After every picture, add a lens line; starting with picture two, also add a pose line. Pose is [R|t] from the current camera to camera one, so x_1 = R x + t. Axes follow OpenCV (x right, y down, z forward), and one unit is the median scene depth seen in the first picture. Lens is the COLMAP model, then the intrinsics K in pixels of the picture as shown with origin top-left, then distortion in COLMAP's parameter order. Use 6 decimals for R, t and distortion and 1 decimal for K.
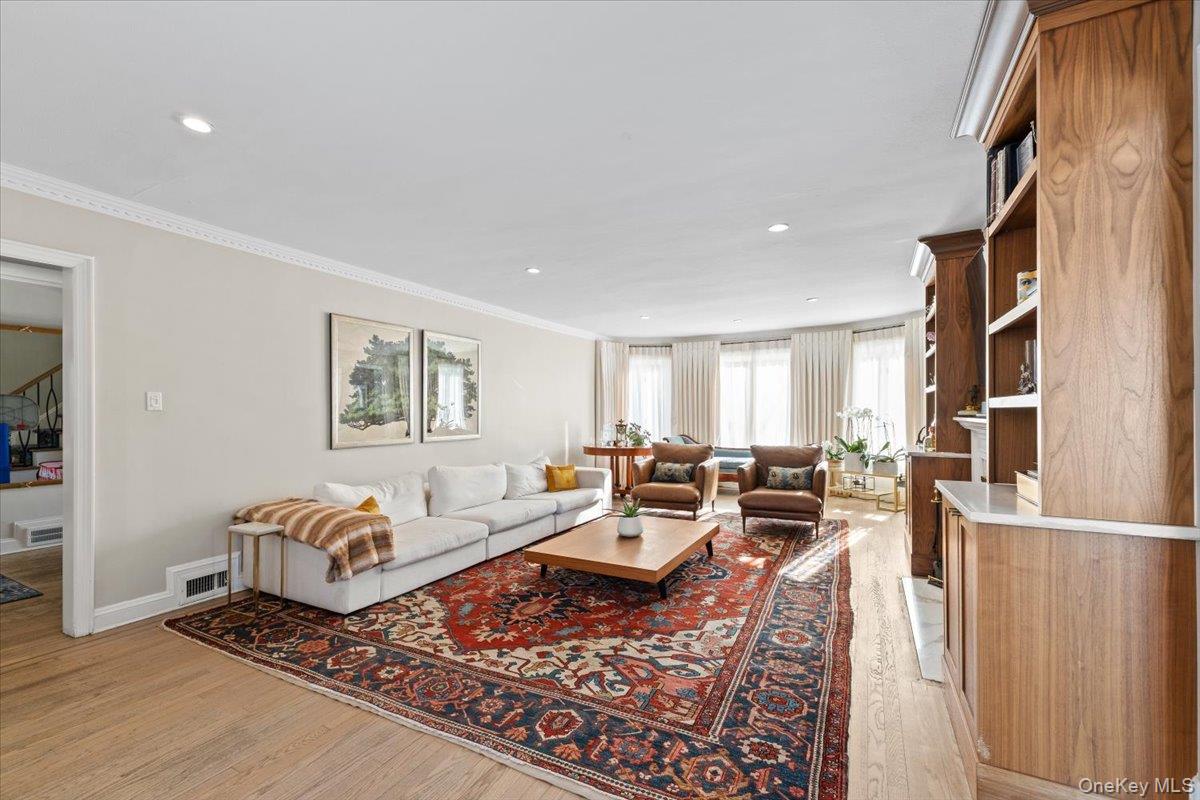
lens RADIAL K [[508.2, 0, 594.2], [0, 508.2, 400.3], [0, 0, 1]] dist [-0.000597, -0.000236]
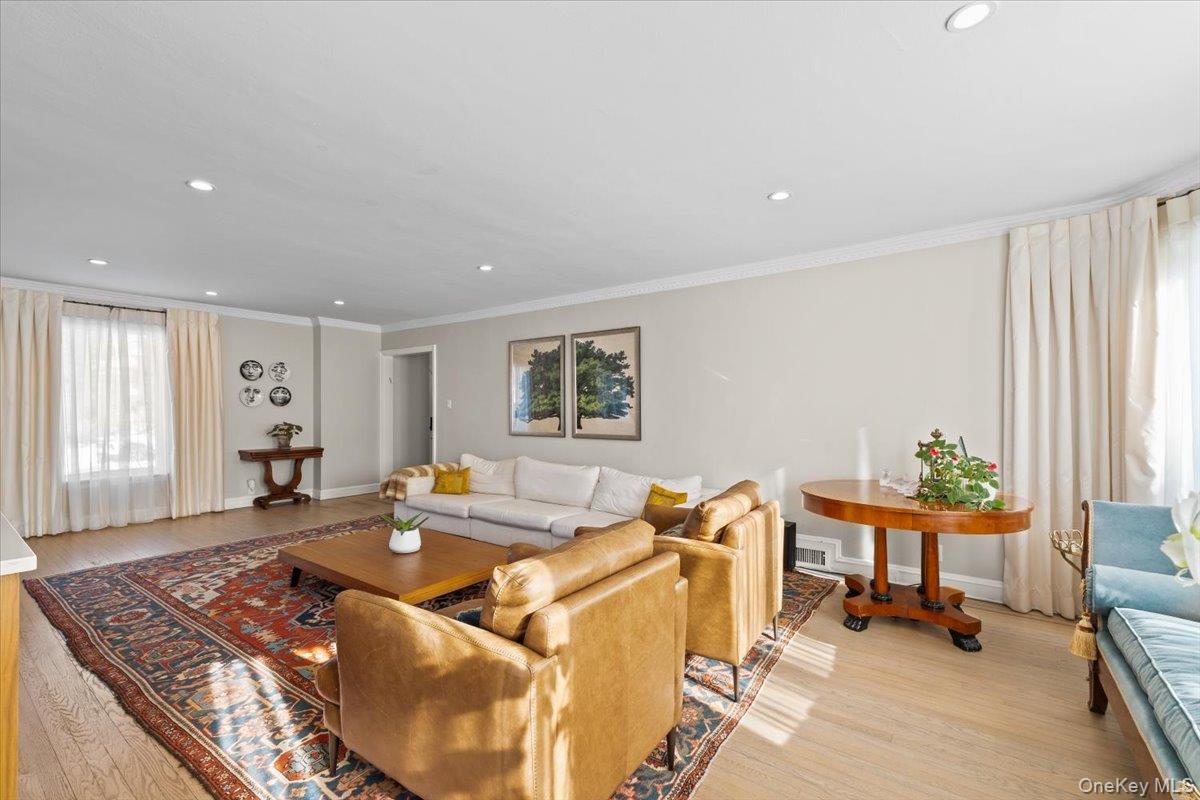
lens RADIAL K [[508.2, 0, 594.2], [0, 508.2, 400.3], [0, 0, 1]] dist [-0.000597, -0.000236]
pose [[-0.141950, -0.011267, -0.989810, 1.234630], [0.027433, 0.999506, -0.015312, 0.035590], [0.989494, -0.029327, -0.141571, 1.992933]]
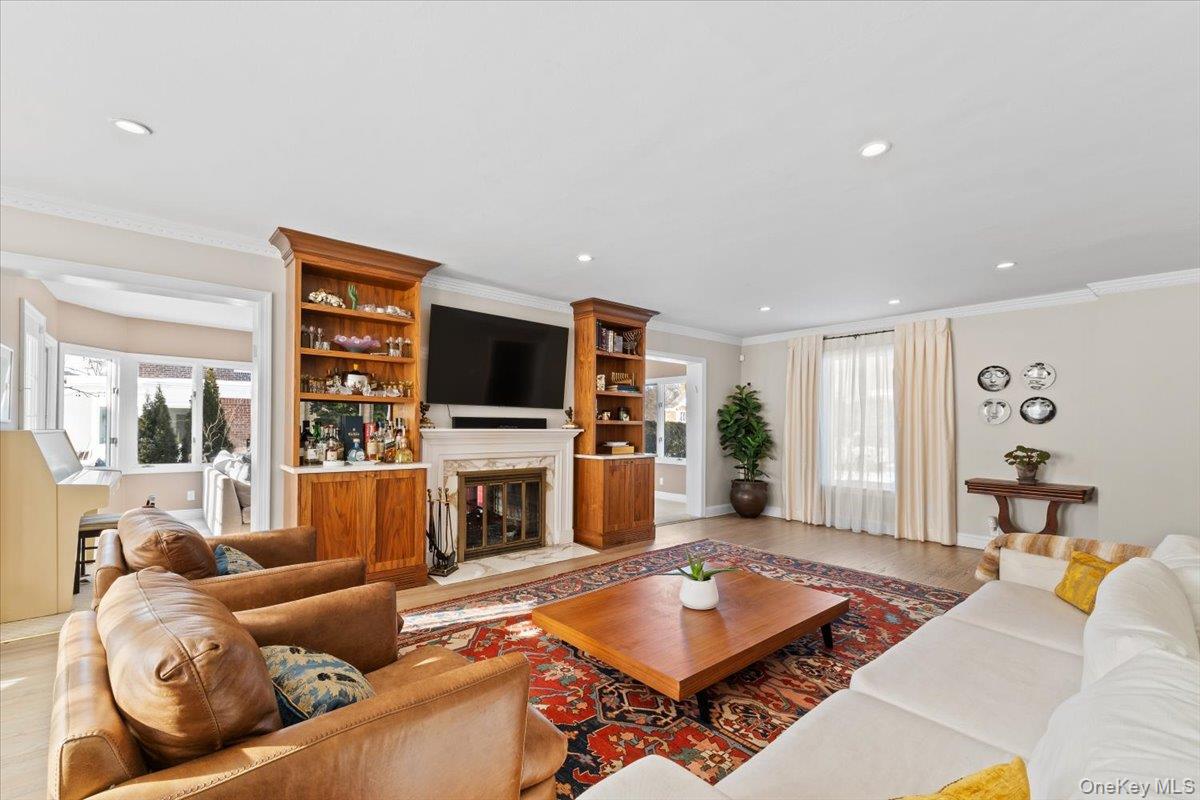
lens RADIAL K [[508.9, 0, 585.9], [0, 508.9, 422.6], [0, 0, 1]] dist [0.000614, -0.000018]
pose [[-0.930490, -0.005354, 0.366279, -0.051046], [-0.016526, 0.999489, -0.027371, 0.052660], [-0.365945, -0.031521, -0.930103, 2.322515]]
